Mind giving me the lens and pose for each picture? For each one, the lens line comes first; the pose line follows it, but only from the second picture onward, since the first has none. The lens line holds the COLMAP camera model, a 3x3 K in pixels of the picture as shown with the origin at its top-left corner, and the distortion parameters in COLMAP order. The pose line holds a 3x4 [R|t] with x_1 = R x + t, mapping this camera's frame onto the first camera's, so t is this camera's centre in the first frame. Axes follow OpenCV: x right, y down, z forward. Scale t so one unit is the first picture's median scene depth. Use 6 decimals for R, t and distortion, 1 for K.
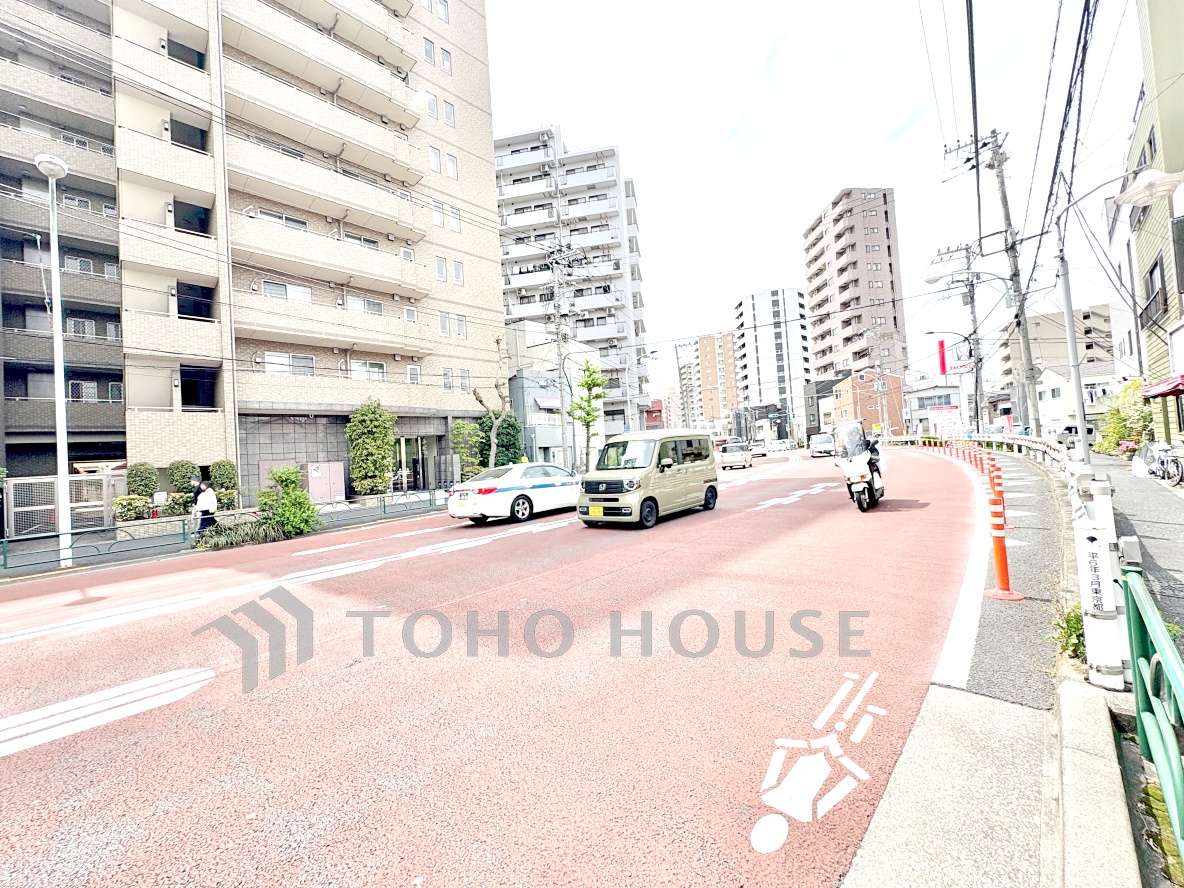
lens RADIAL K [[470.0, 0, 591.1], [0, 470.0, 442.5], [0, 0, 1]] dist [0.000303, 0.000181]
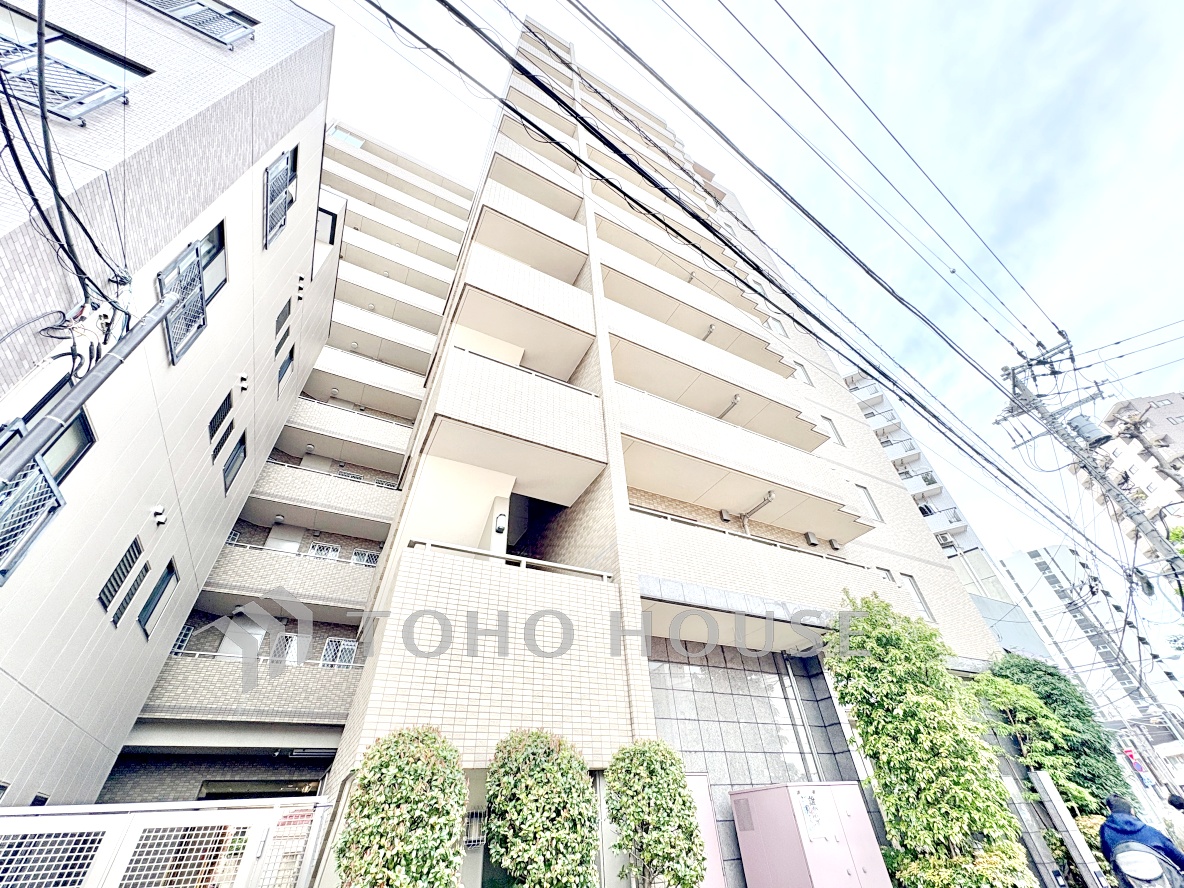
lens RADIAL K [[470.0, 0, 591.1], [0, 470.0, 442.5], [0, 0, 1]] dist [0.000303, 0.000181]
pose [[0.954217, -0.180841, -0.238258, -0.434106], [-0.000933, 0.794739, -0.606951, 0.036178], [0.299115, 0.579385, 0.758185, 0.422518]]
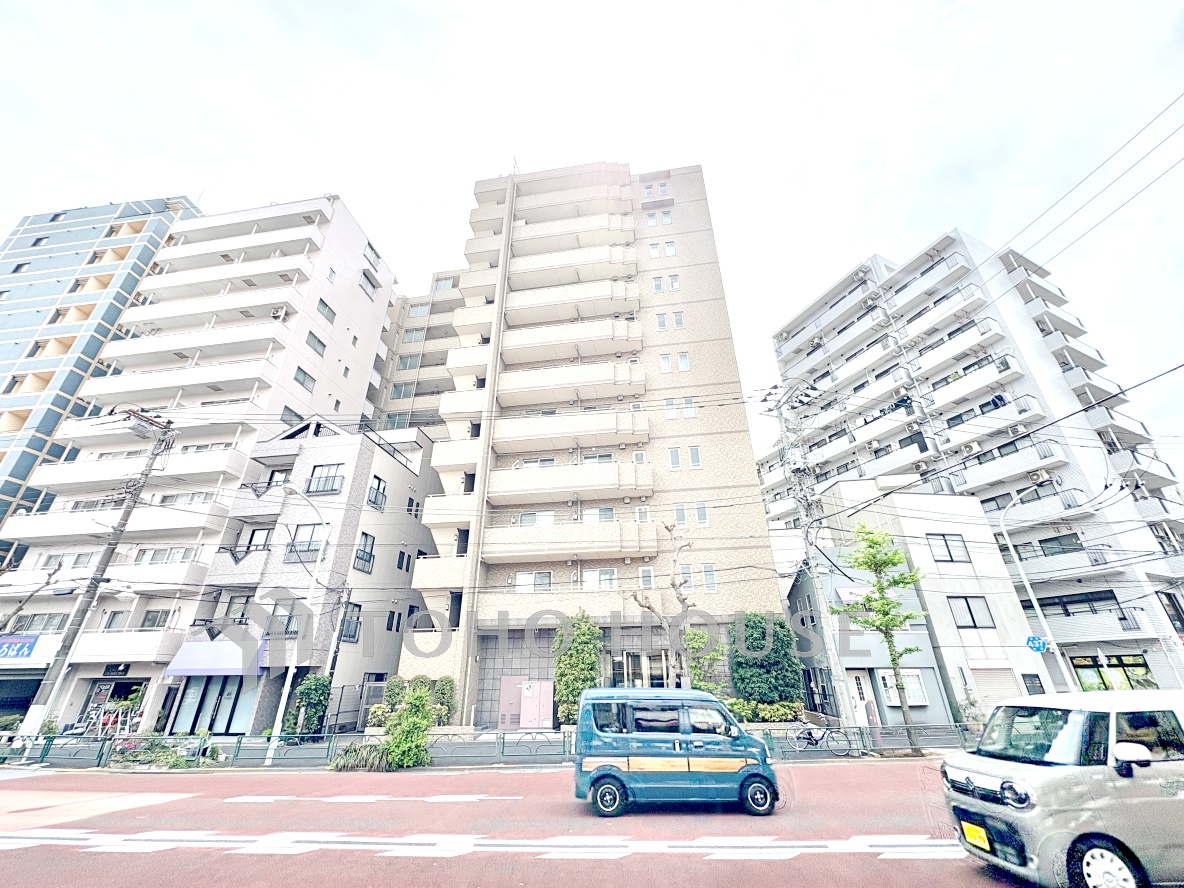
lens RADIAL K [[470.0, 0, 591.1], [0, 470.0, 442.5], [0, 0, 1]] dist [0.000303, 0.000181]
pose [[0.586148, -0.310984, -0.748144, 0.291841], [-0.002489, 0.922706, -0.385496, -0.029244], [0.810200, 0.227820, 0.540068, 0.319428]]
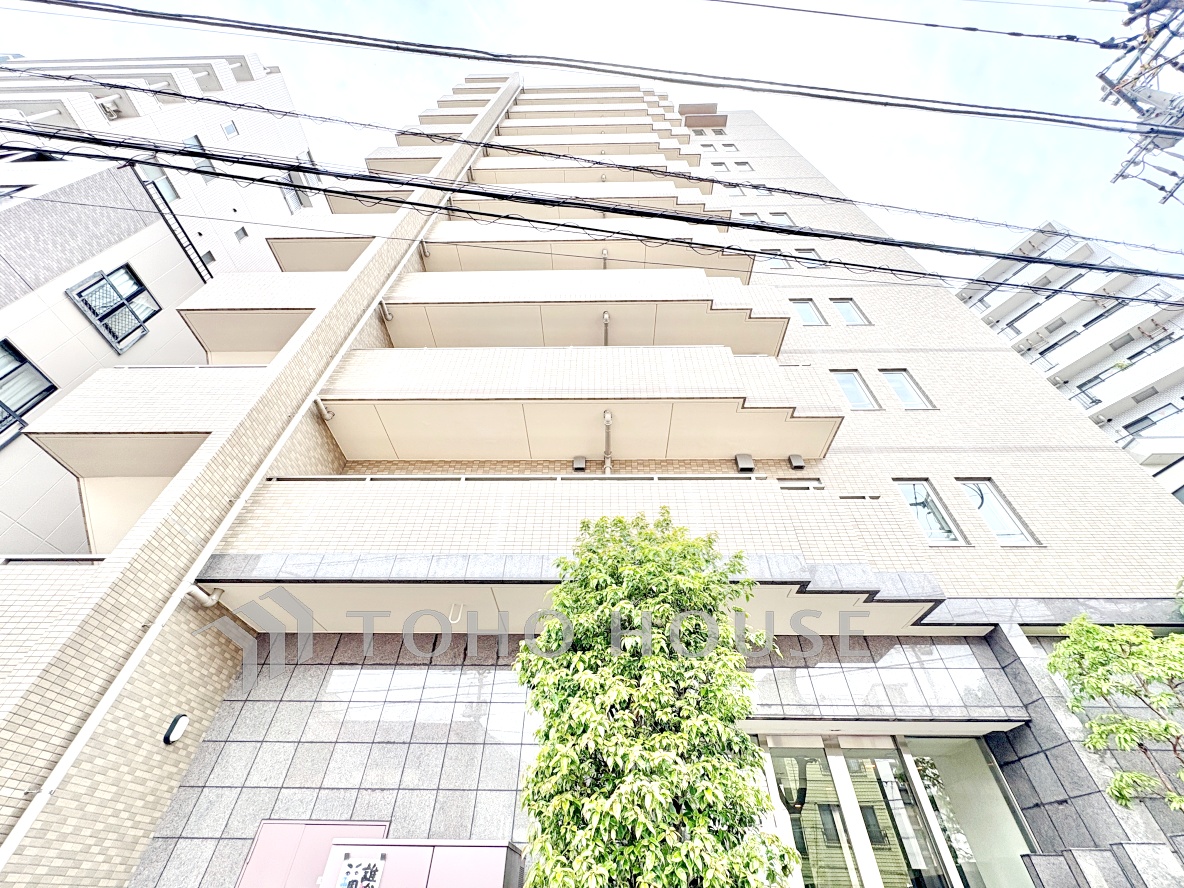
lens RADIAL K [[468.1, 0, 592.0], [0, 468.1, 444.0], [0, 0, 1]] dist [0.000118, 0.000167]
pose [[0.685363, -0.458891, -0.565417, -0.251441], [-0.032051, 0.756695, -0.652982, 0.030599], [0.727496, 0.465652, 0.503902, 0.643001]]
